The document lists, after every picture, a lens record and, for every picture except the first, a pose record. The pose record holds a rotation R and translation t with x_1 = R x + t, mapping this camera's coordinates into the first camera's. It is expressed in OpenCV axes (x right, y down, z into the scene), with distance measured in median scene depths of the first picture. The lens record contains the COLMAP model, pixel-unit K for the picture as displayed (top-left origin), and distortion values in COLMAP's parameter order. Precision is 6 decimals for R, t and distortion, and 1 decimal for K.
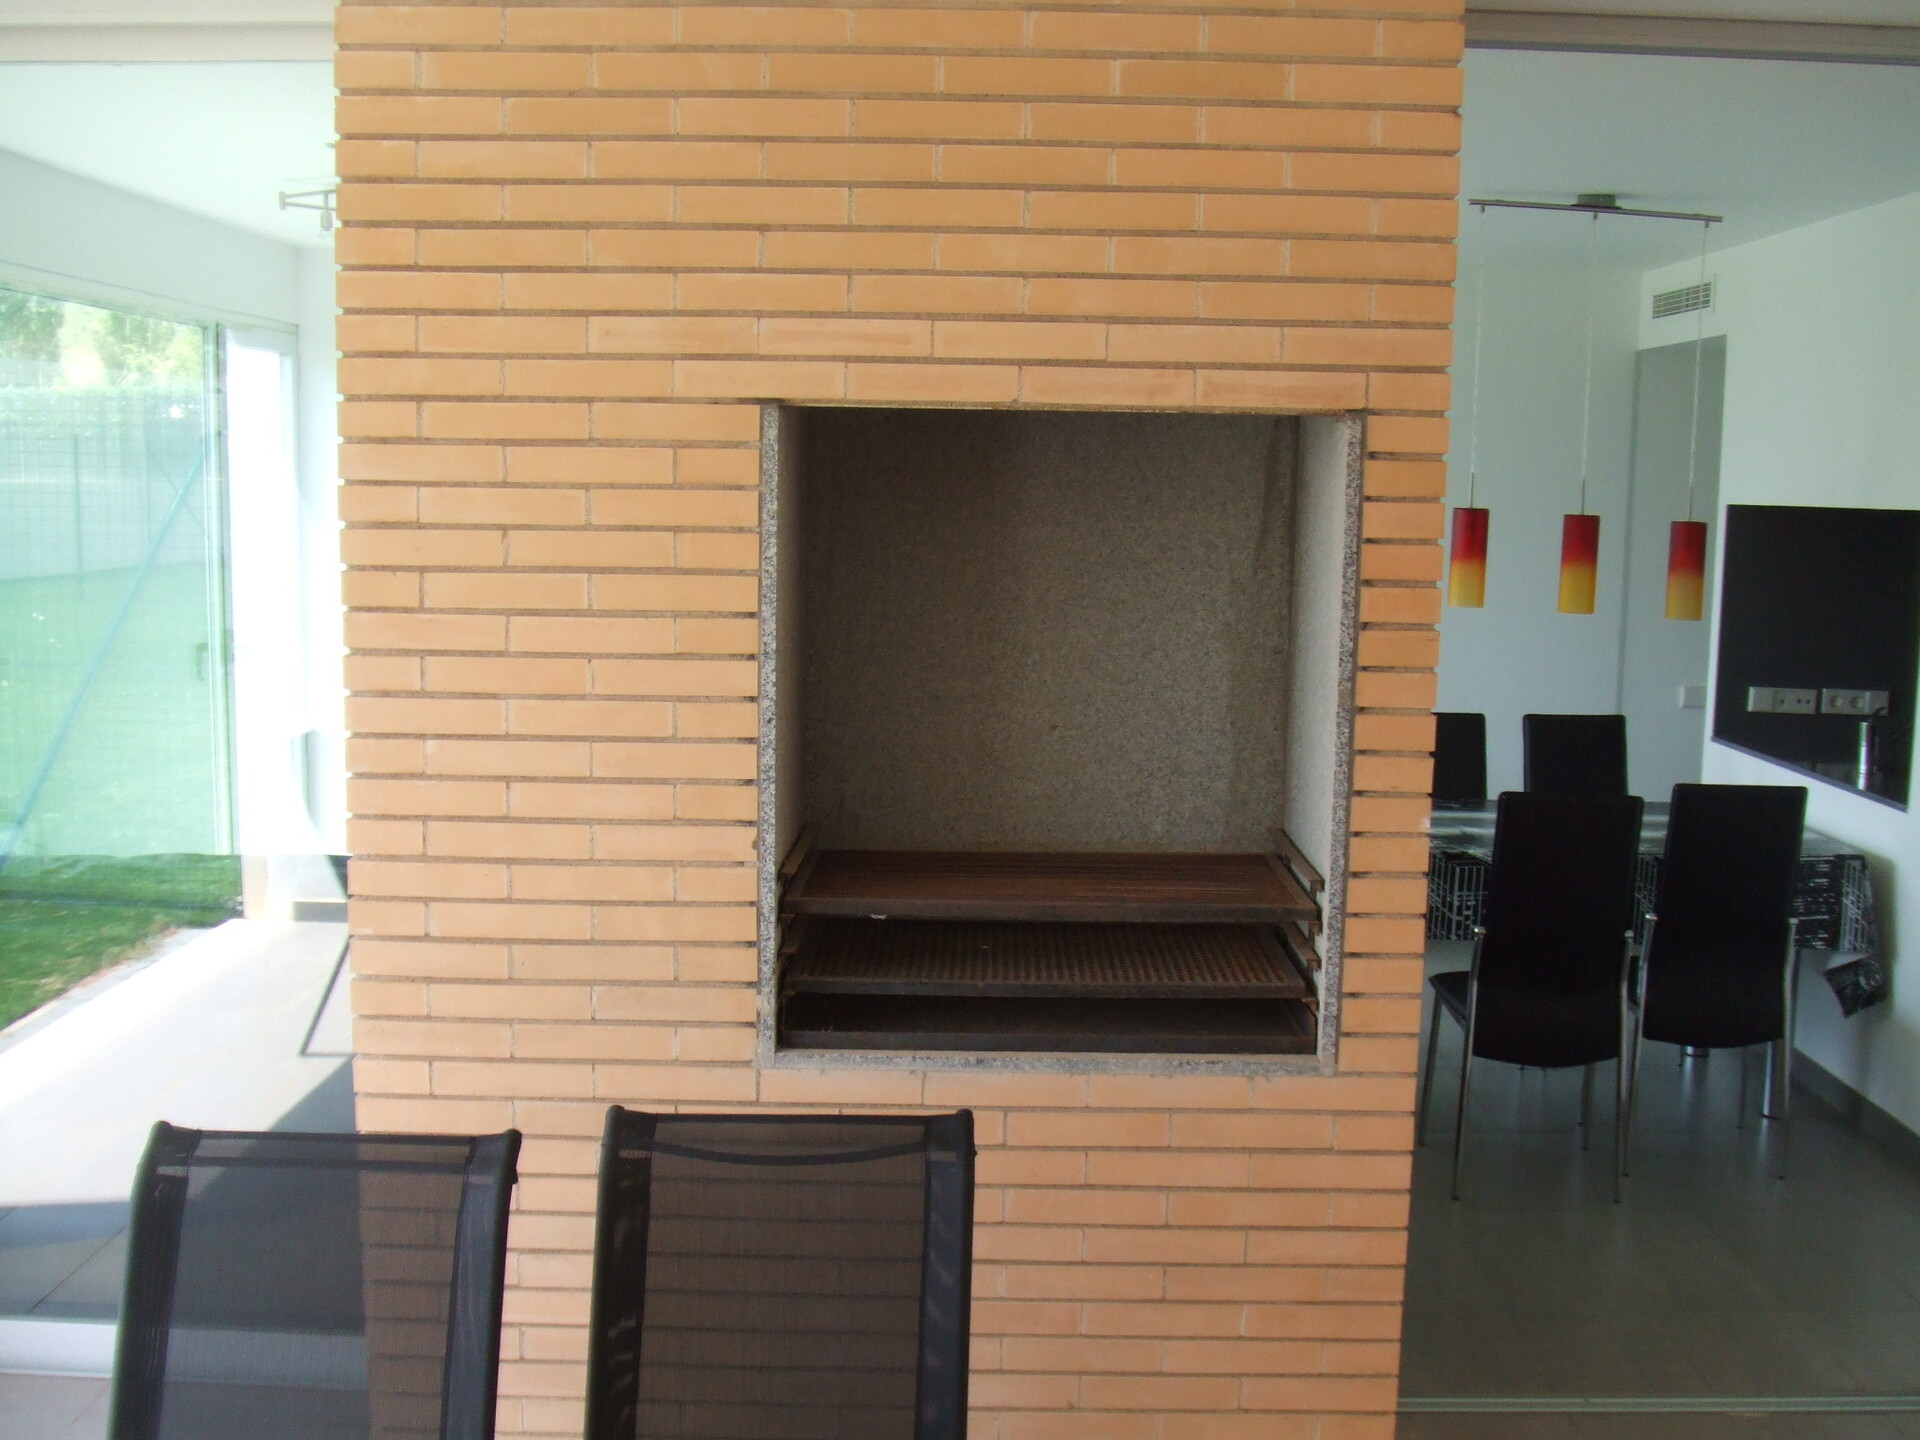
lens RADIAL K [[2056.7, 0, 960.0], [0, 2056.7, 720.0], [0, 0, 1]] dist [-0.150656, -0.007283]
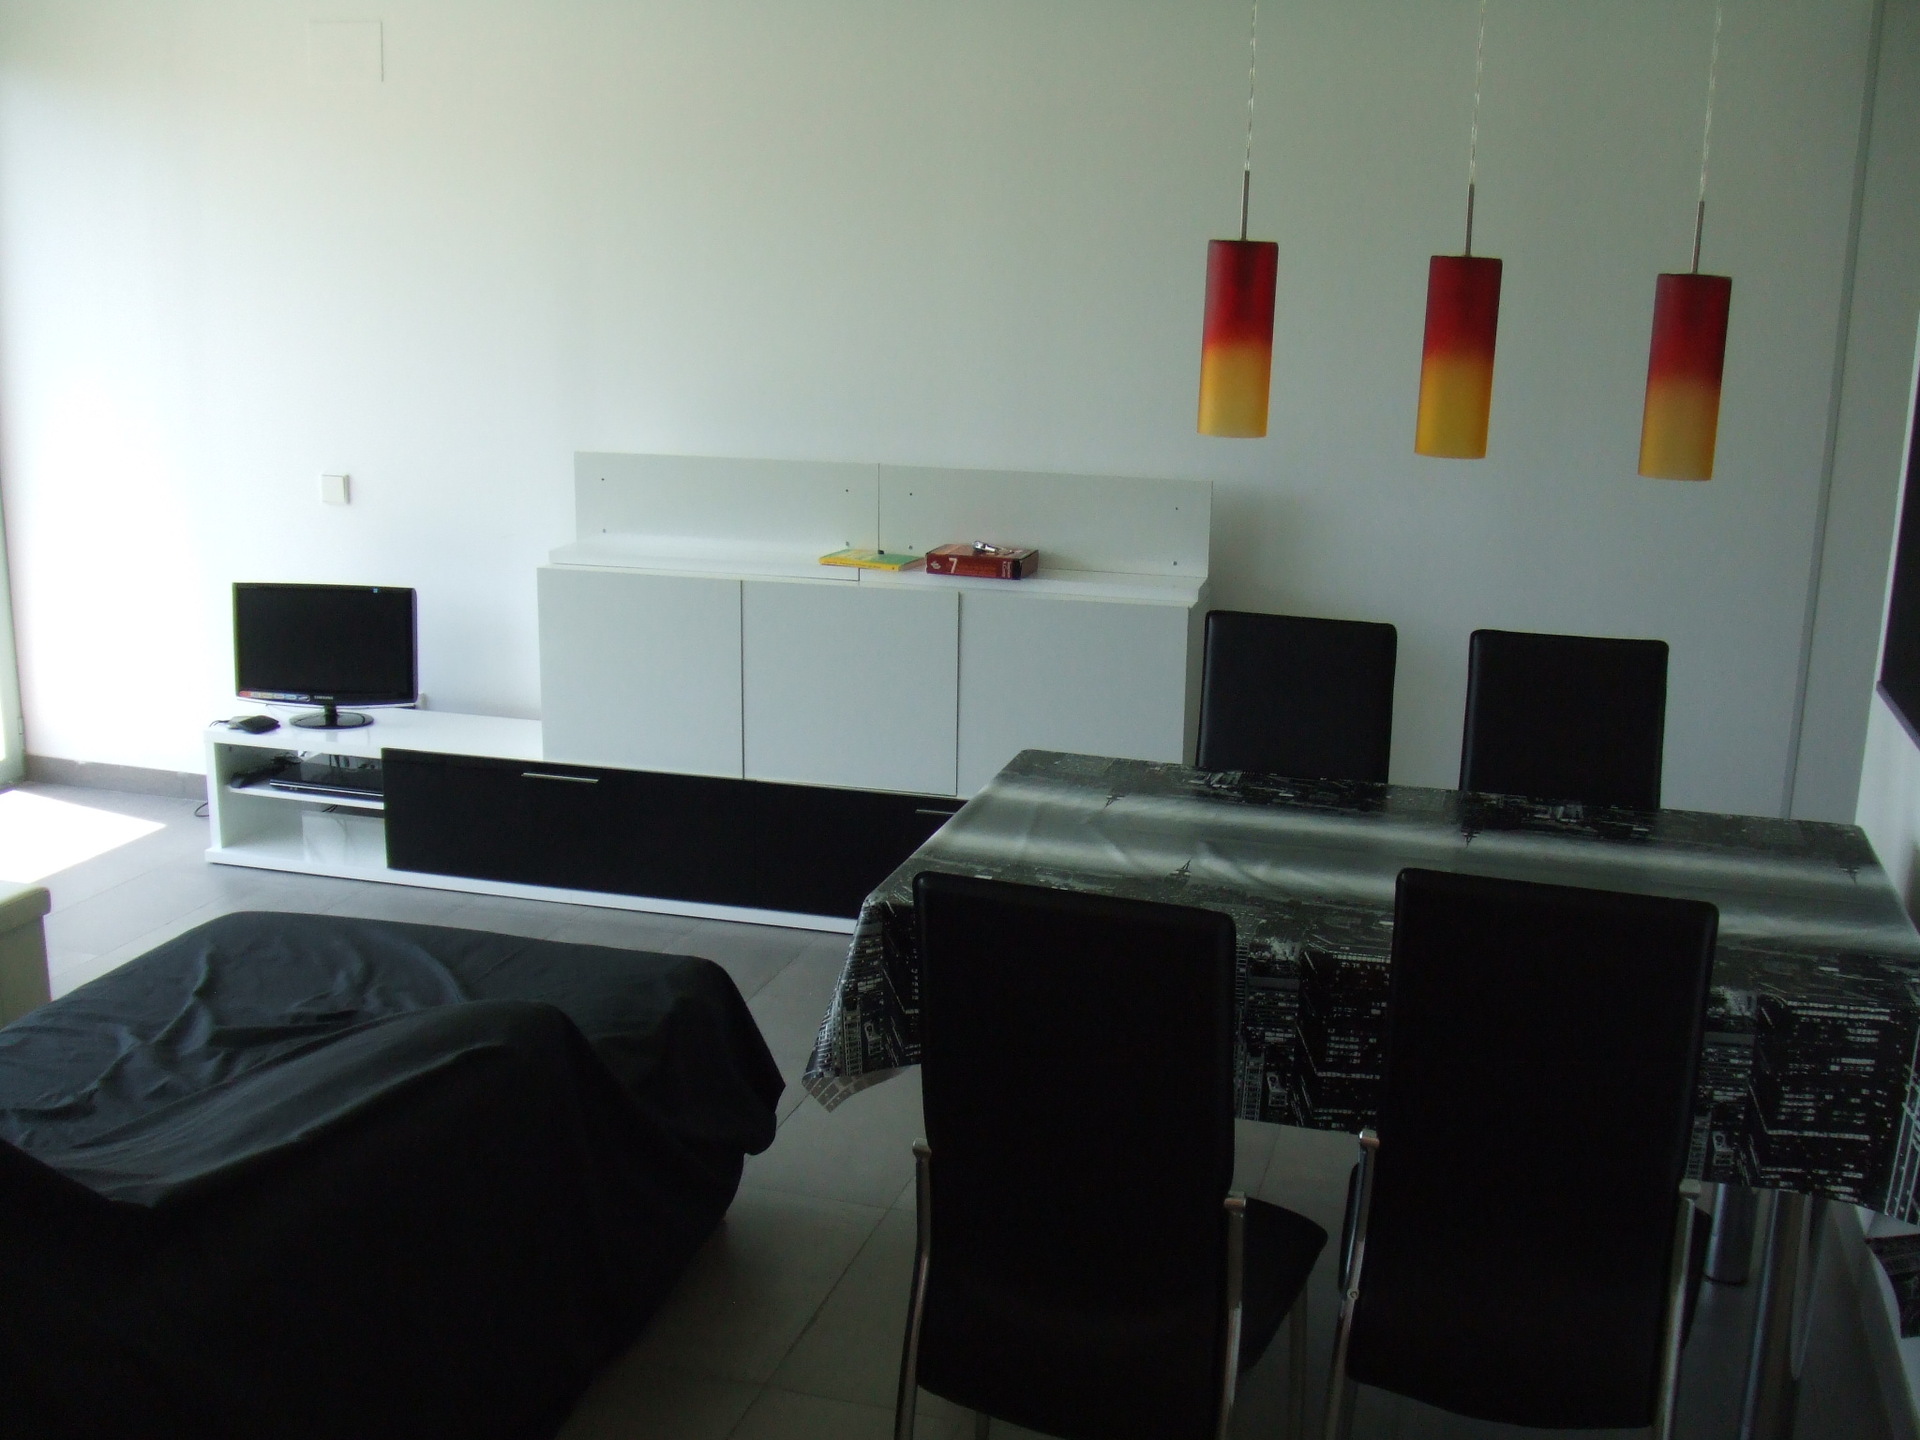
lens RADIAL K [[2056.7, 0, 960.0], [0, 2056.7, 720.0], [0, 0, 1]] dist [-0.150656, -0.007283]
pose [[0.962069, 0.067476, -0.264331, 0.326564], [-0.039361, 0.993124, 0.110255, -0.038276], [0.269953, -0.095669, 0.958109, 0.480485]]
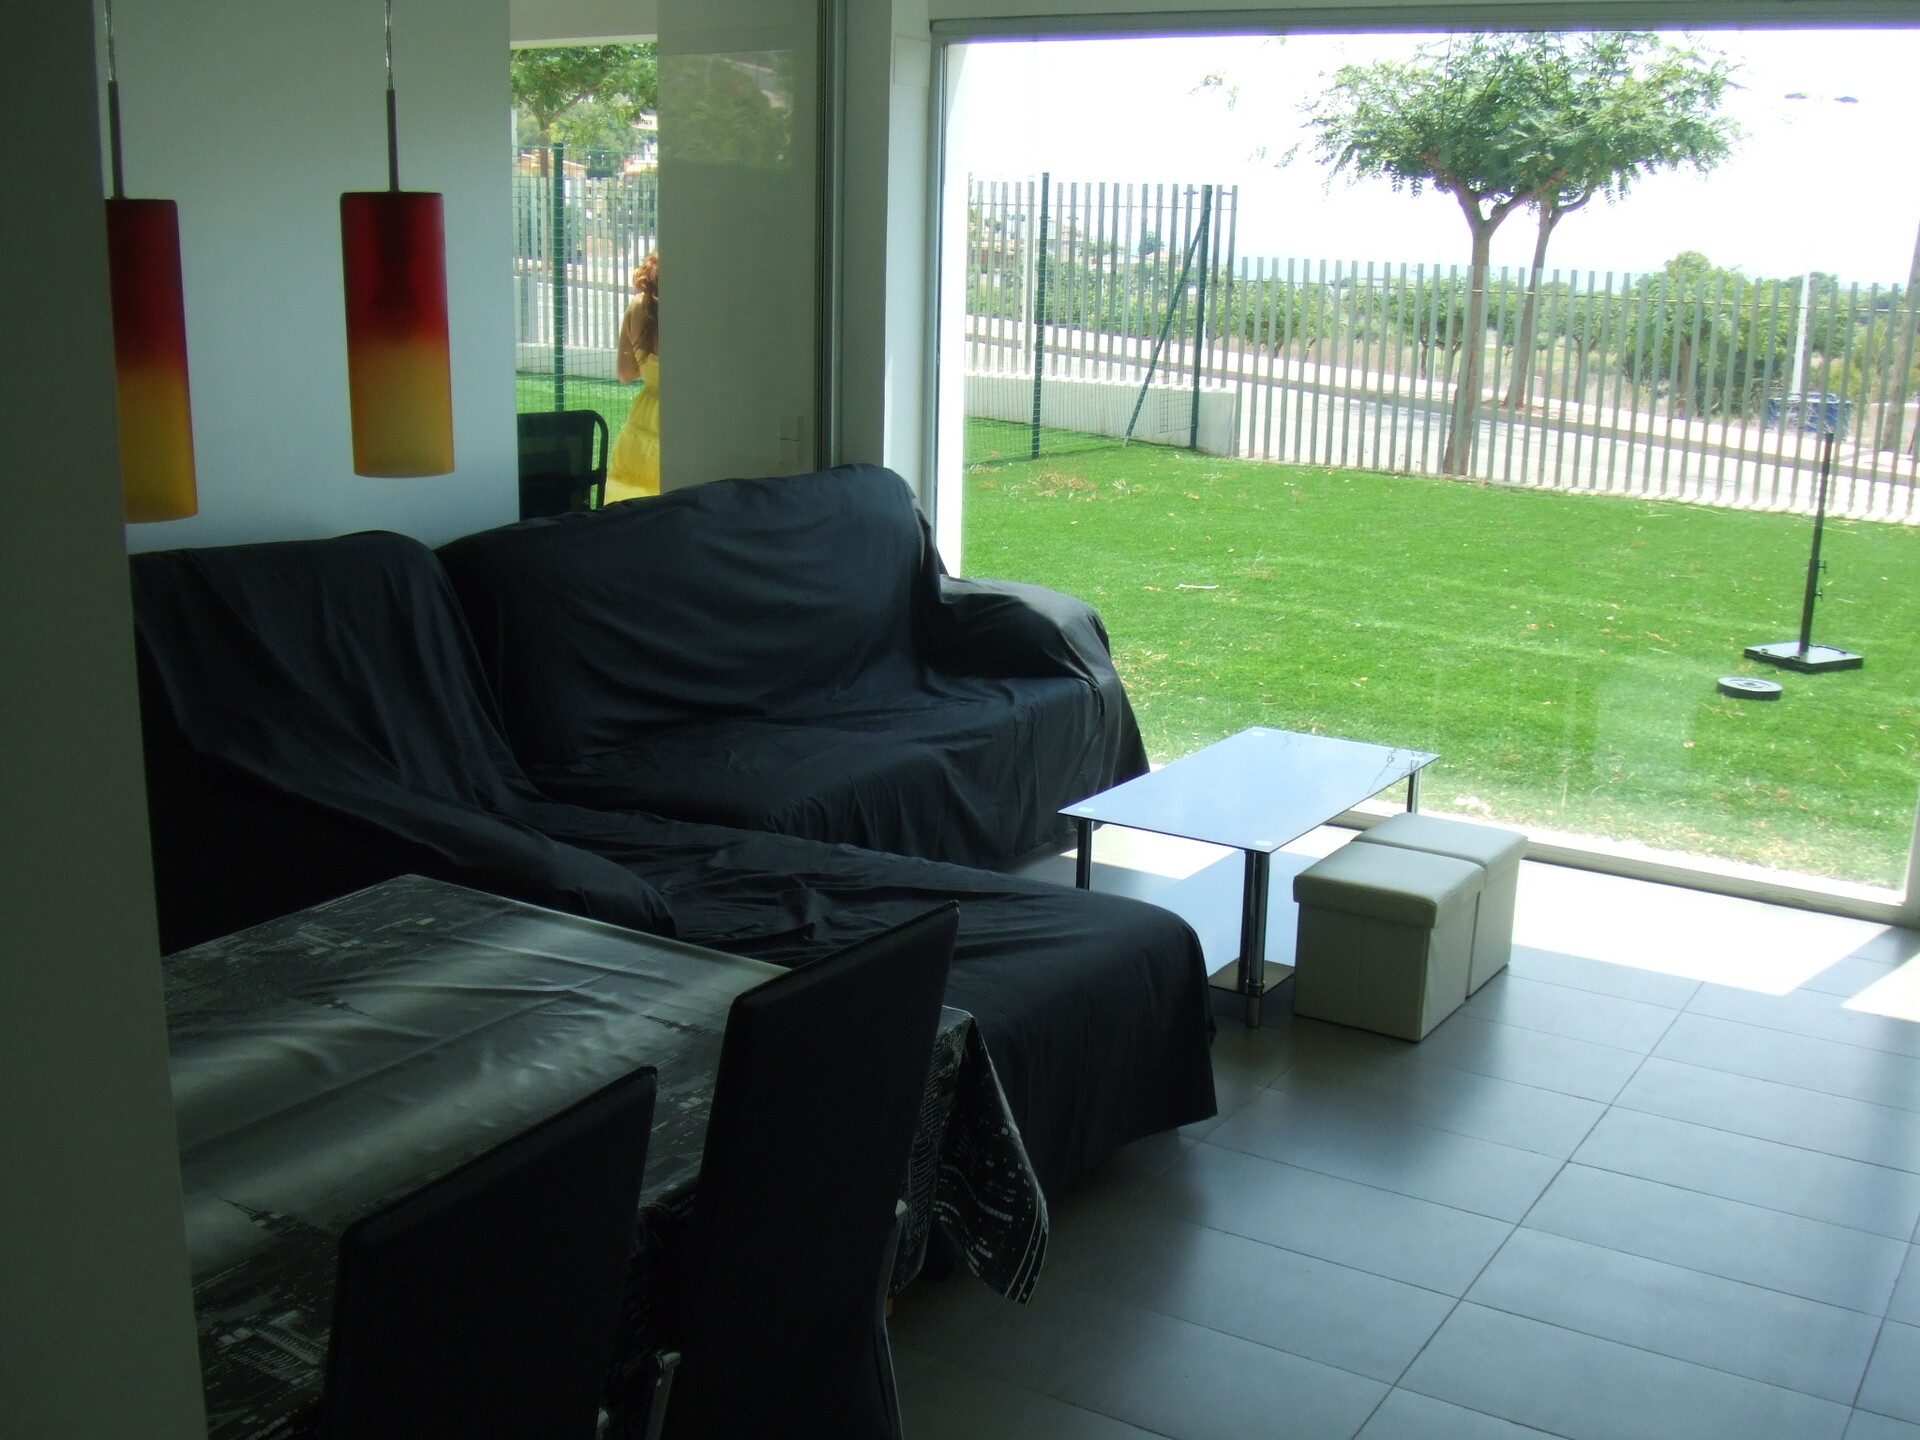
lens RADIAL K [[2056.7, 0, 960.0], [0, 2056.7, 720.0], [0, 0, 1]] dist [-0.150656, -0.007283]
pose [[-0.519058, 0.169442, -0.837776, 0.498099], [-0.134460, 0.951763, 0.275803, -0.120907], [0.844097, 0.255805, -0.471237, 1.225016]]
